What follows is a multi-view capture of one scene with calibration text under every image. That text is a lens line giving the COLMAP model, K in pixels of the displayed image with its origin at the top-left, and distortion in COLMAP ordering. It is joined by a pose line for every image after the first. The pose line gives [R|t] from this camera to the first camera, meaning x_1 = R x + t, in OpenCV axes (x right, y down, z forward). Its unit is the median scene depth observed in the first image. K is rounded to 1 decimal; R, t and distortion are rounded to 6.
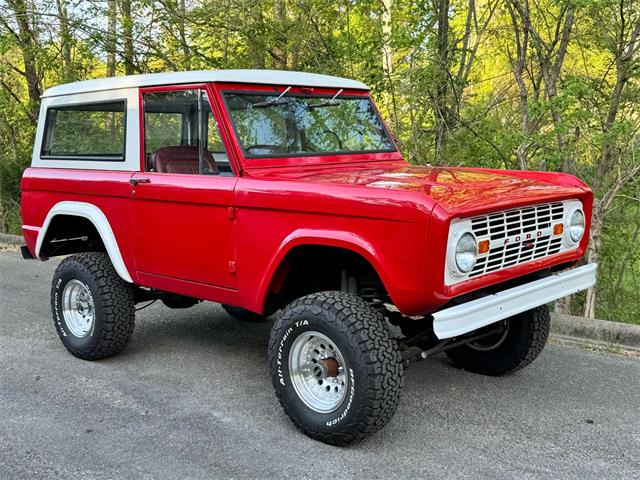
lens RADIAL K [[737.2, 0, 320.0], [0, 737.2, 240.0], [0, 0, 1]] dist [0.084817, -0.040039]
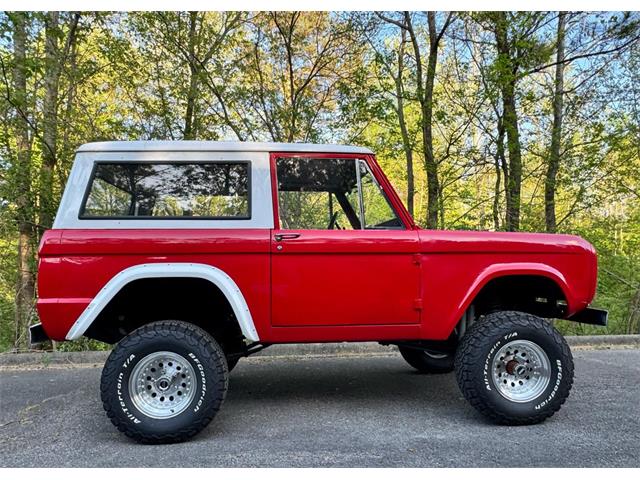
lens RADIAL K [[436.8, 0, 316.8], [0, 436.8, 257.9], [0, 0, 1]] dist [-0.000205, 0.002462]
pose [[0.673703, 0.023686, 0.738623, -0.759144], [0.101174, 0.987119, -0.123937, 0.033726], [-0.732044, 0.158226, 0.662628, 0.647466]]
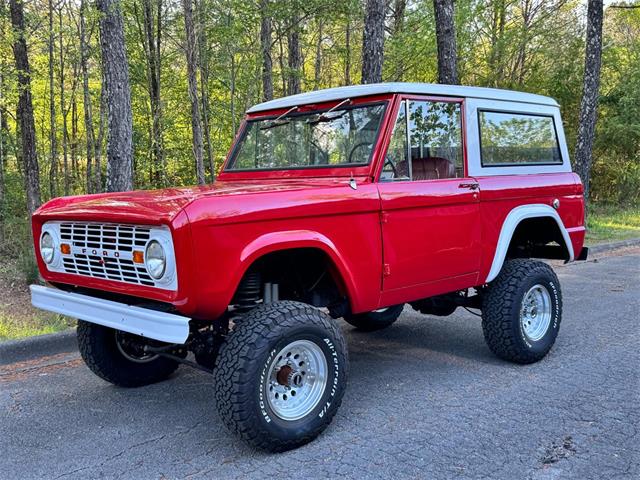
lens RADIAL K [[719.0, 0, 320.0], [0, 719.0, 240.0], [0, 0, 1]] dist [0.089614, -0.034197]
pose [[-0.061058, 0.104579, -0.992640, 1.171249], [-0.110173, 0.987713, 0.110837, -0.154946], [0.992035, 0.116130, -0.048786, 1.267173]]
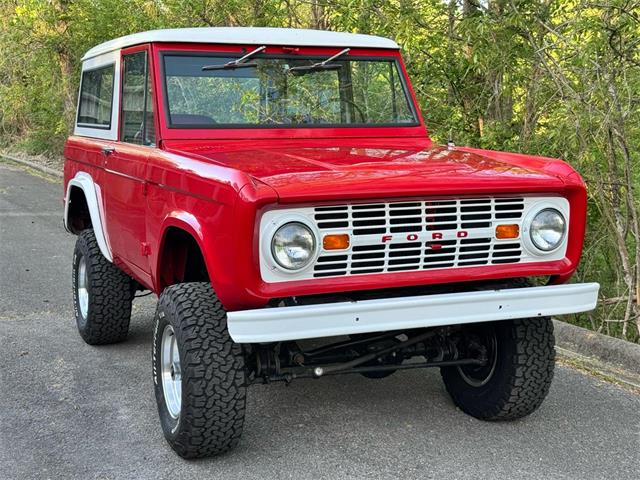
lens RADIAL K [[955.6, 0, 320.0], [0, 955.6, 240.0], [0, 0, 1]] dist [0.135747, -0.067648]
pose [[0.913142, 0.070596, -0.401482, 0.547641], [-0.071481, 0.997360, 0.012794, -0.004444], [0.401325, 0.017016, 0.915778, 0.017867]]
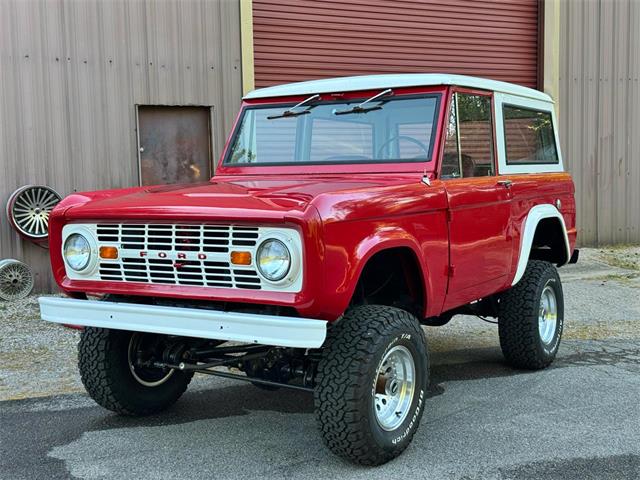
lens RADIAL K [[909.2, 0, 320.0], [0, 909.2, 240.0], [0, 0, 1]] dist [0.086871, -0.012945]
pose [[0.198618, 0.087444, -0.976168, 1.314004], [-0.123940, 0.990257, 0.063489, -0.108251], [0.972209, 0.108377, 0.207521, 0.886163]]
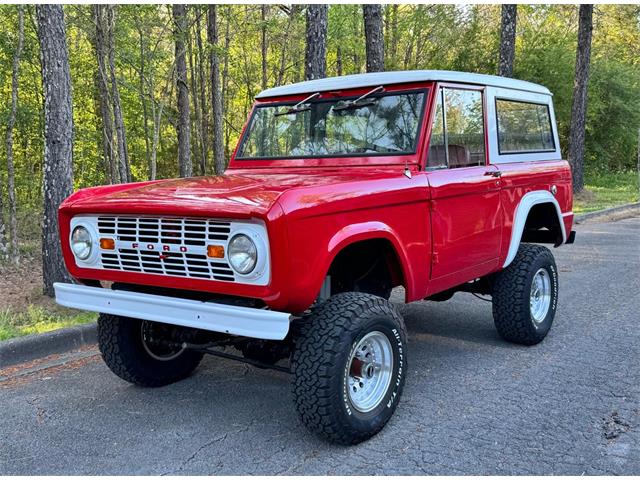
lens RADIAL K [[737.2, 0, 320.0], [0, 737.2, 240.0], [0, 0, 1]] dist [0.084817, -0.040039]
pose [[0.103411, 0.125503, -0.986689, 1.175811], [-0.110871, 0.987280, 0.113958, -0.137972], [0.988440, 0.097610, 0.116010, 1.030100]]
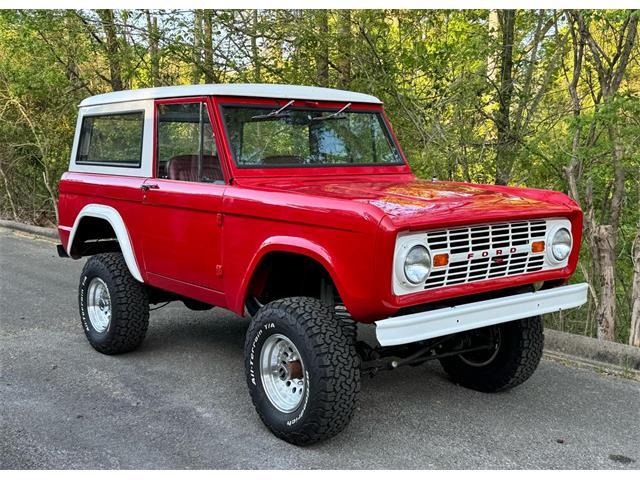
lens RADIAL K [[761.2, 0, 320.0], [0, 761.2, 240.0], [0, 0, 1]] dist [0.106736, -0.039541]
pose [[0.990294, 0.037525, -0.133828, 0.169640], [-0.039748, 0.999112, -0.013975, 0.002644], [0.133184, 0.019158, 0.990906, -0.063096]]
